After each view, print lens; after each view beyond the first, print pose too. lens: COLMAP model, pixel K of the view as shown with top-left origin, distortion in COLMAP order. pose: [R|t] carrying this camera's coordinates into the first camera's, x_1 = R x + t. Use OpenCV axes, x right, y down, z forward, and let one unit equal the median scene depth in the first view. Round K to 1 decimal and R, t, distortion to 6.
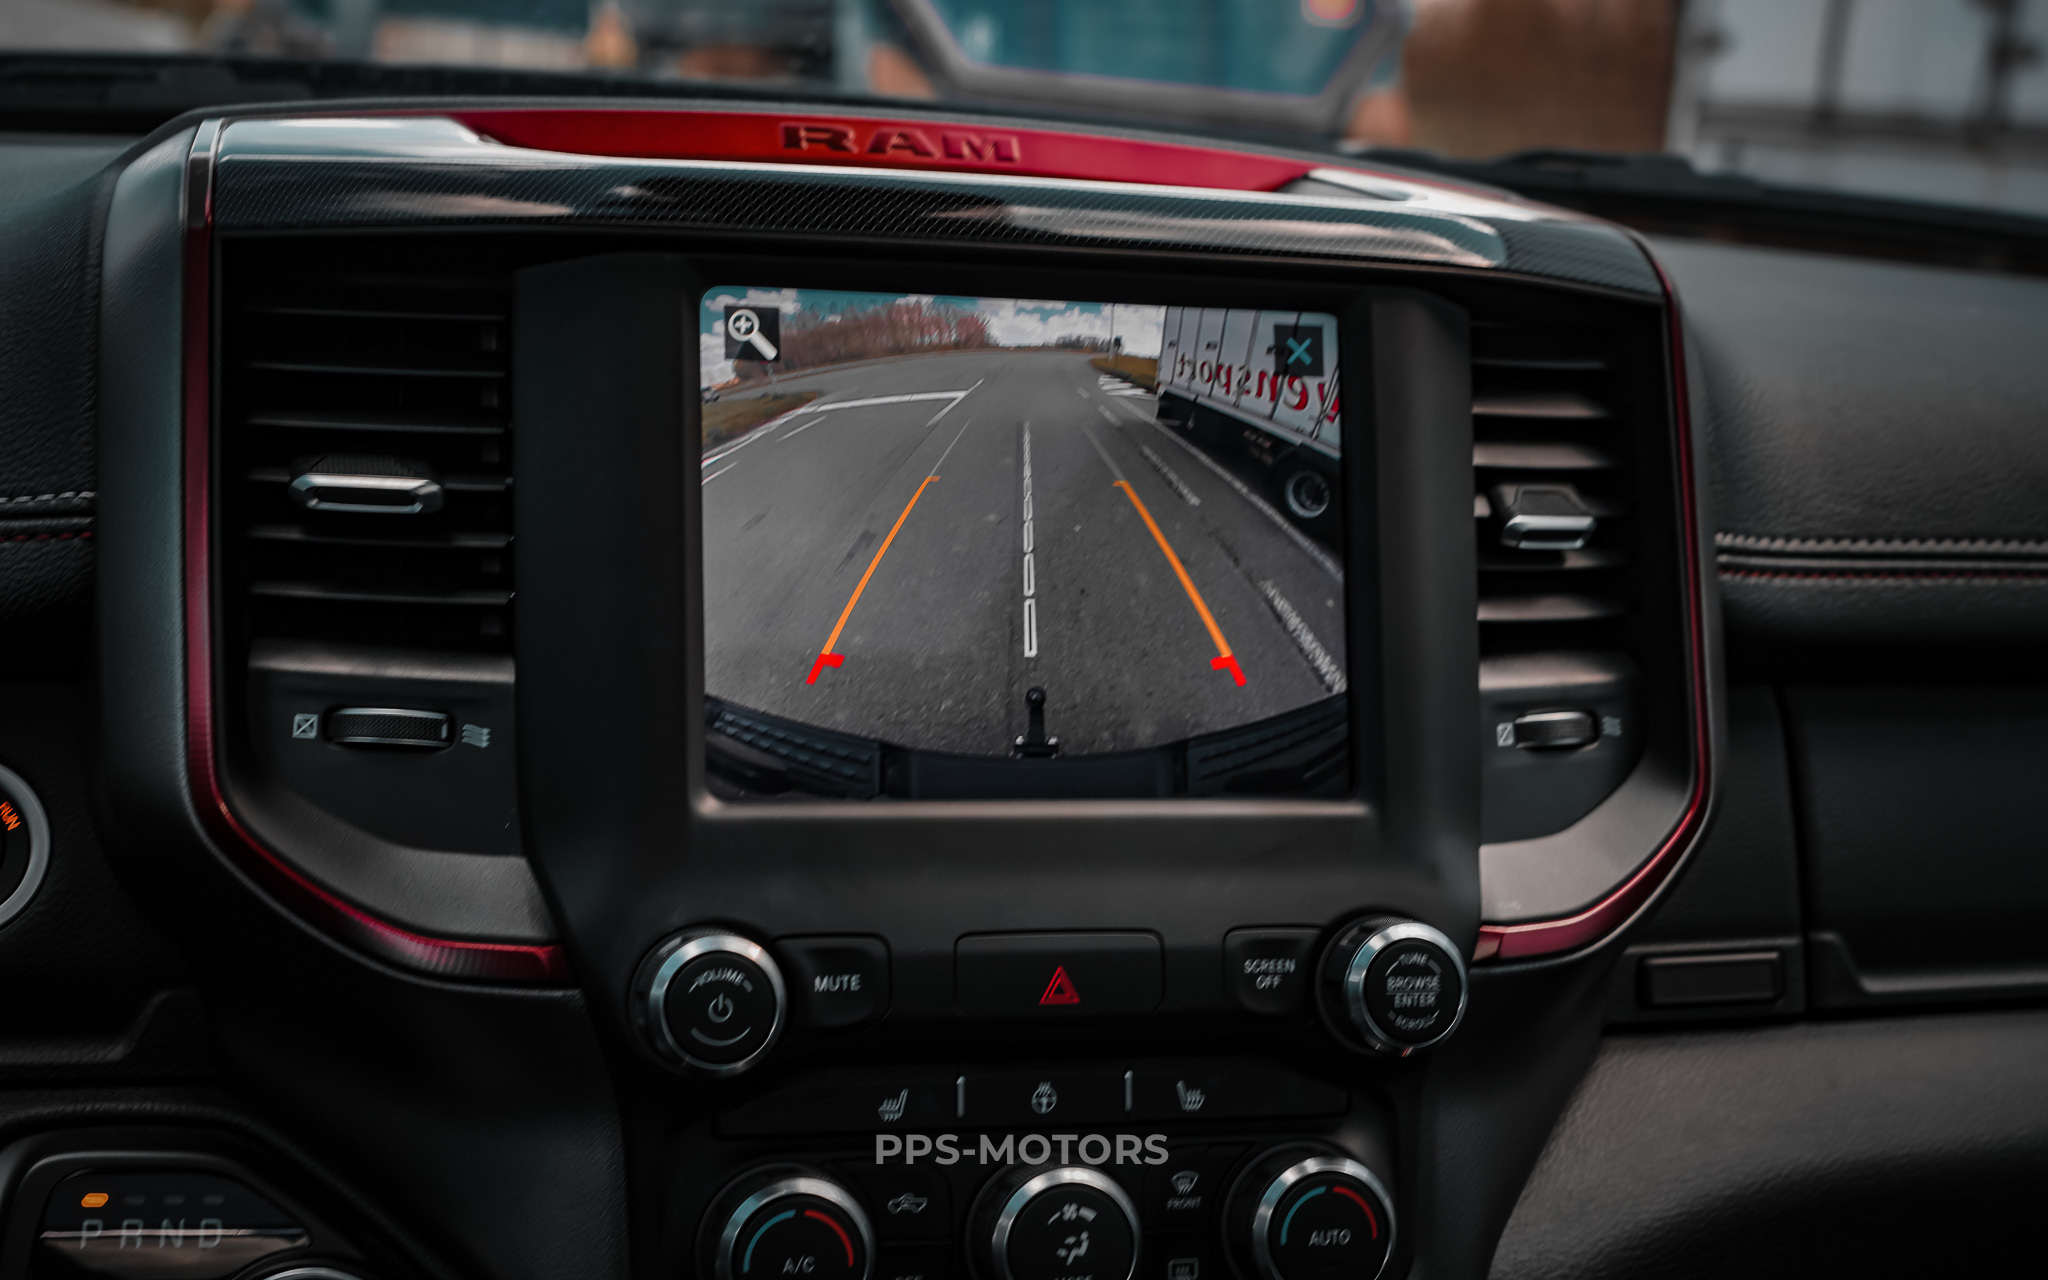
lens RADIAL K [[3062.4, 0, 1024.0], [0, 3062.4, 640.0], [0, 0, 1]] dist [0.045620, -0.039843]
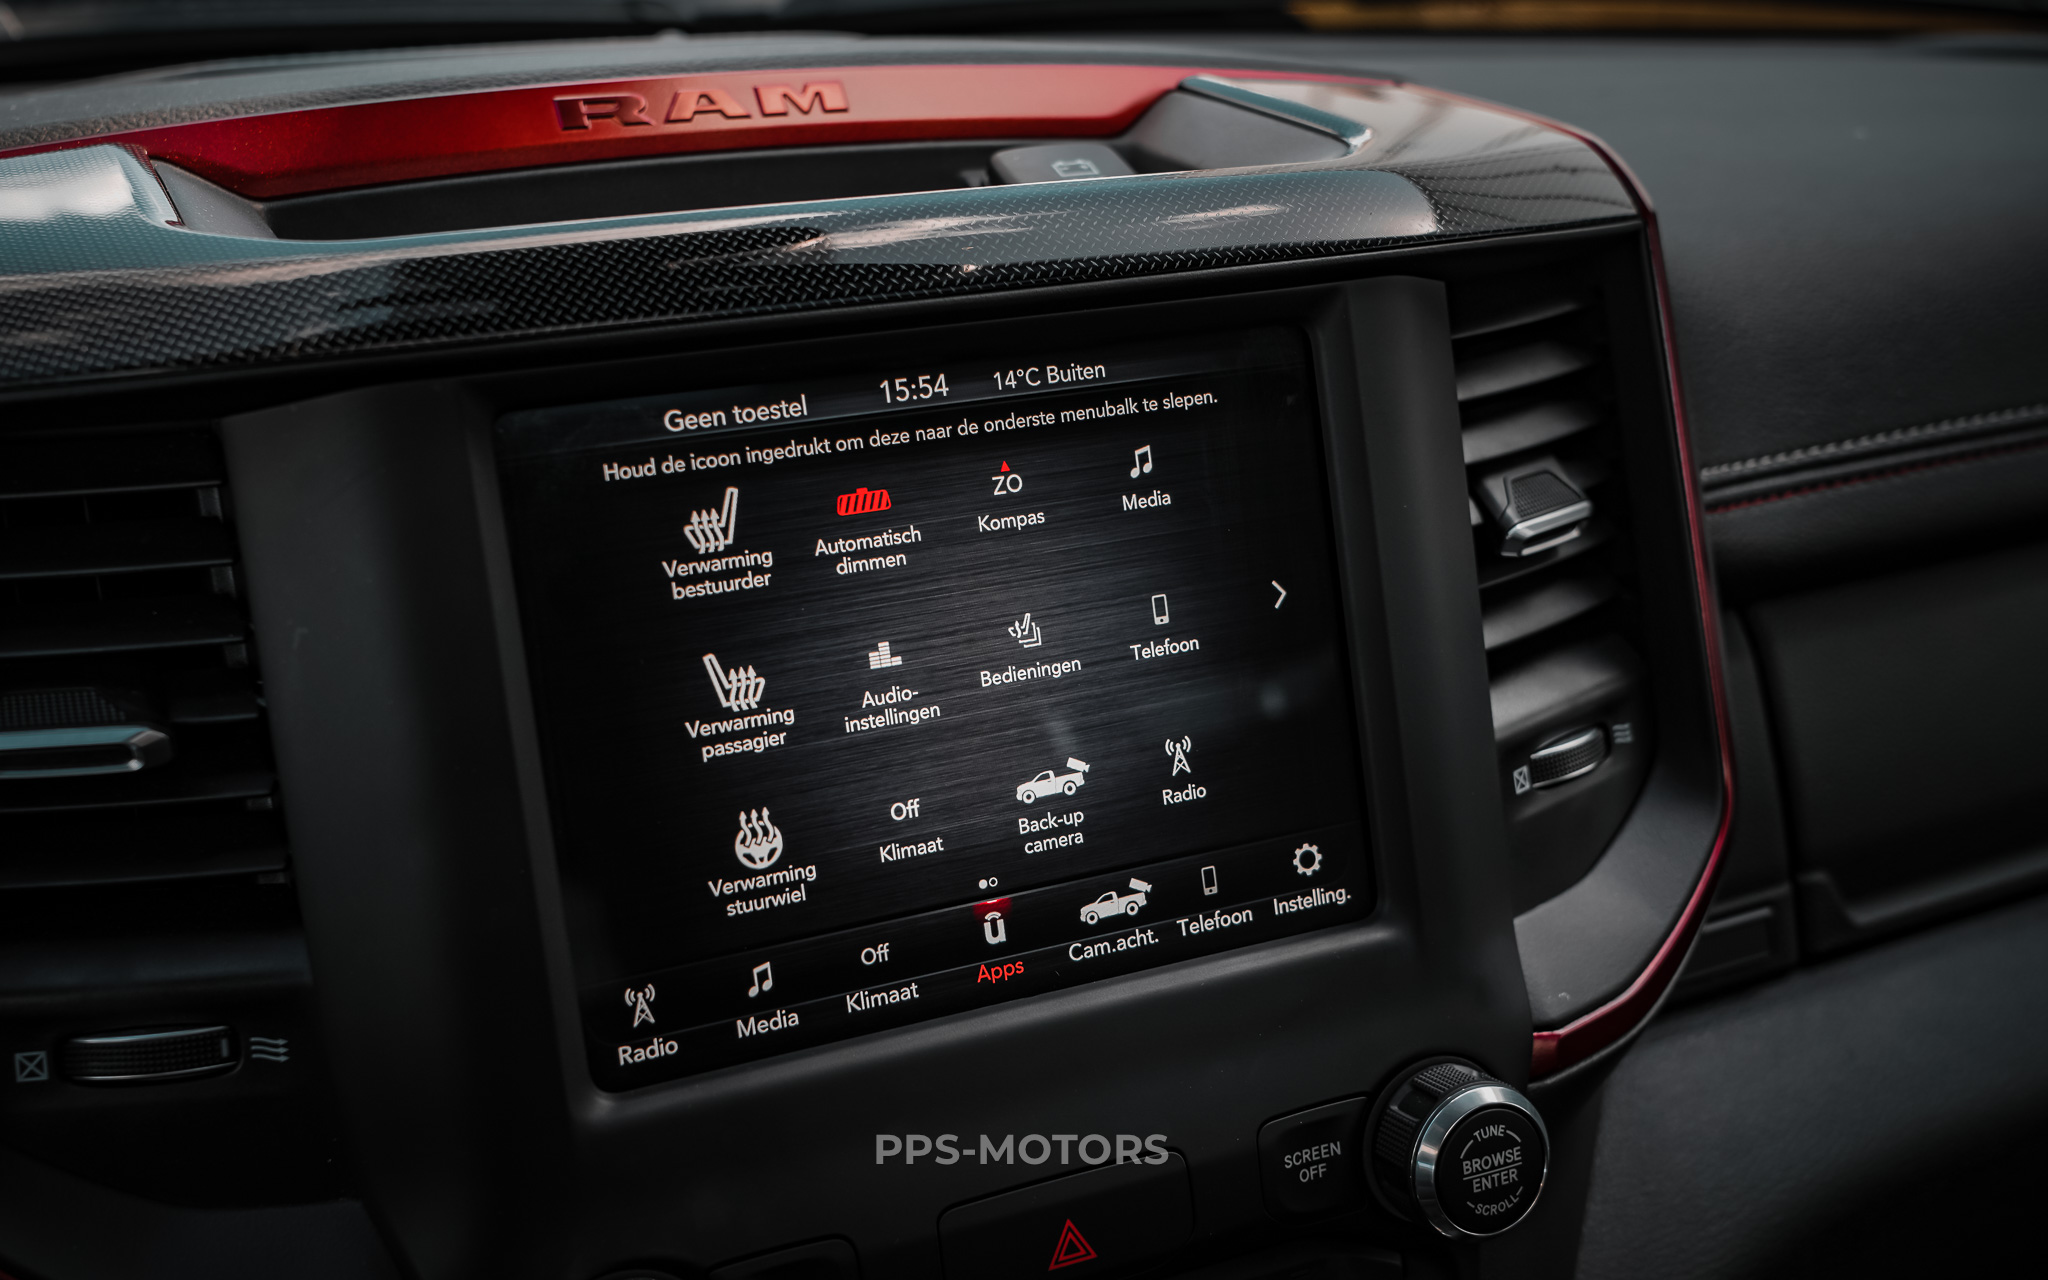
lens RADIAL K [[2296.7, 0, 1024.0], [0, 2296.7, 640.0], [0, 0, 1]] dist [0.052568, -0.025374]
pose [[0.988151, -0.120956, 0.094483, -0.037421], [0.103537, 0.979742, 0.171421, -0.142471], [-0.113304, -0.159607, 0.980657, 0.435660]]
